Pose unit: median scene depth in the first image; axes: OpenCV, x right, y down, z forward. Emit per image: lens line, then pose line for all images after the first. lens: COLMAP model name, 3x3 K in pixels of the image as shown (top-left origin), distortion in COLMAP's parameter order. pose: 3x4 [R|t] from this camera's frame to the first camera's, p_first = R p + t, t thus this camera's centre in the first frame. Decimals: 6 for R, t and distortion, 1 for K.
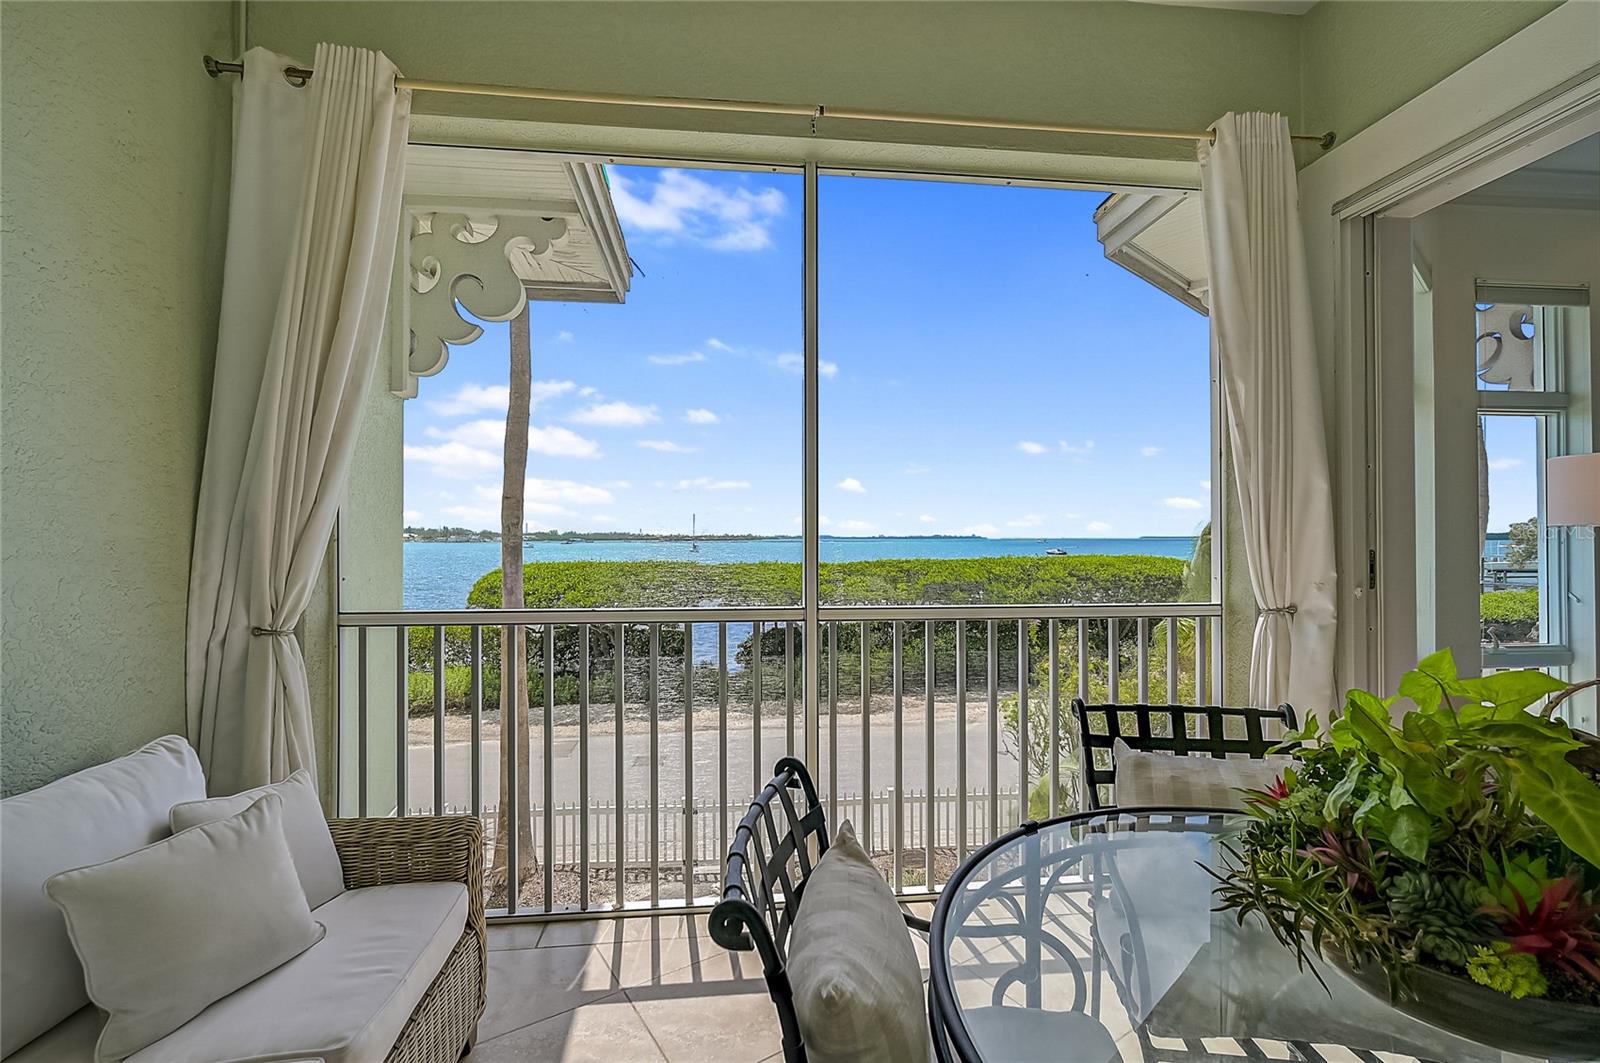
lens RADIAL K [[690.4, 0, 797.8], [0, 690.4, 532.4], [0, 0, 1]] dist [-0.003112, 0.003052]
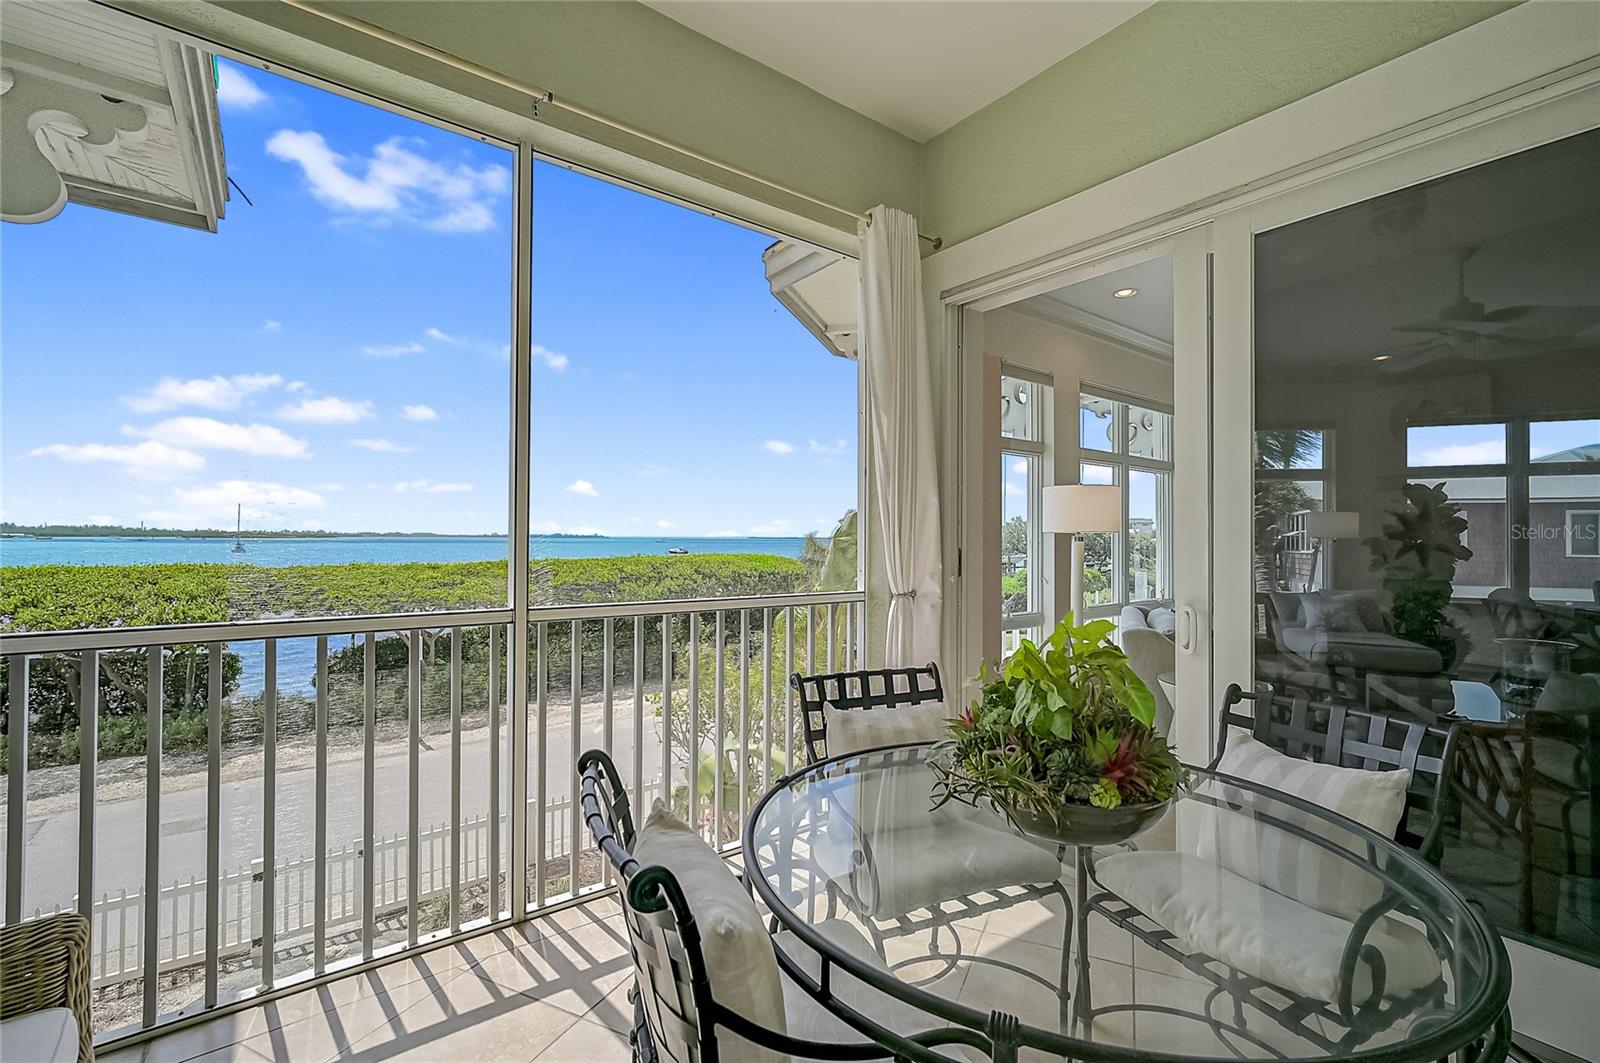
lens RADIAL K [[690.4, 0, 802.4], [0, 690.4, 532.7], [0, 0, 1]] dist [-0.003112, 0.003052]
pose [[0.857281, 0.010666, 0.514739, -0.142547], [-0.011458, 0.999933, -0.001636, 0.000460], [-0.514722, -0.004496, 0.857345, -0.018636]]
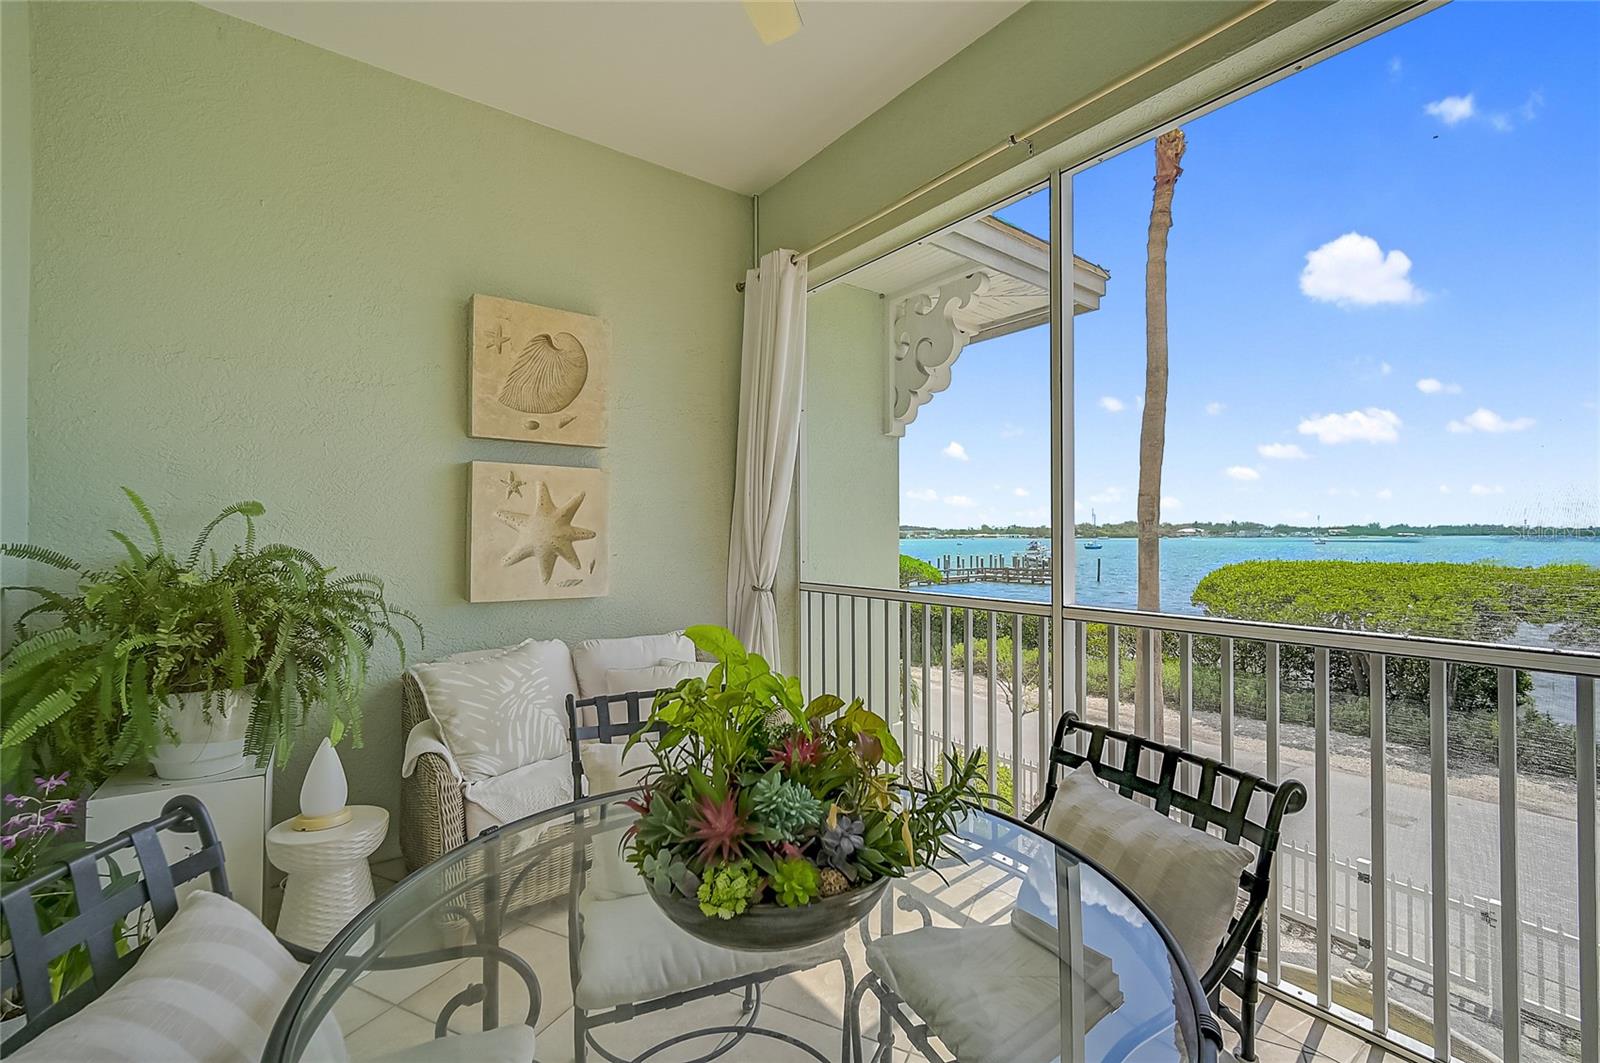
lens RADIAL K [[690.4, 0, 799.4], [0, 690.4, 532.6], [0, 0, 1]] dist [-0.003112, 0.003052]
pose [[0.507252, -0.002126, -0.861795, 0.728714], [0.008940, 0.999956, 0.002796, -0.005916], [0.861752, -0.009123, 0.507248, 0.151620]]
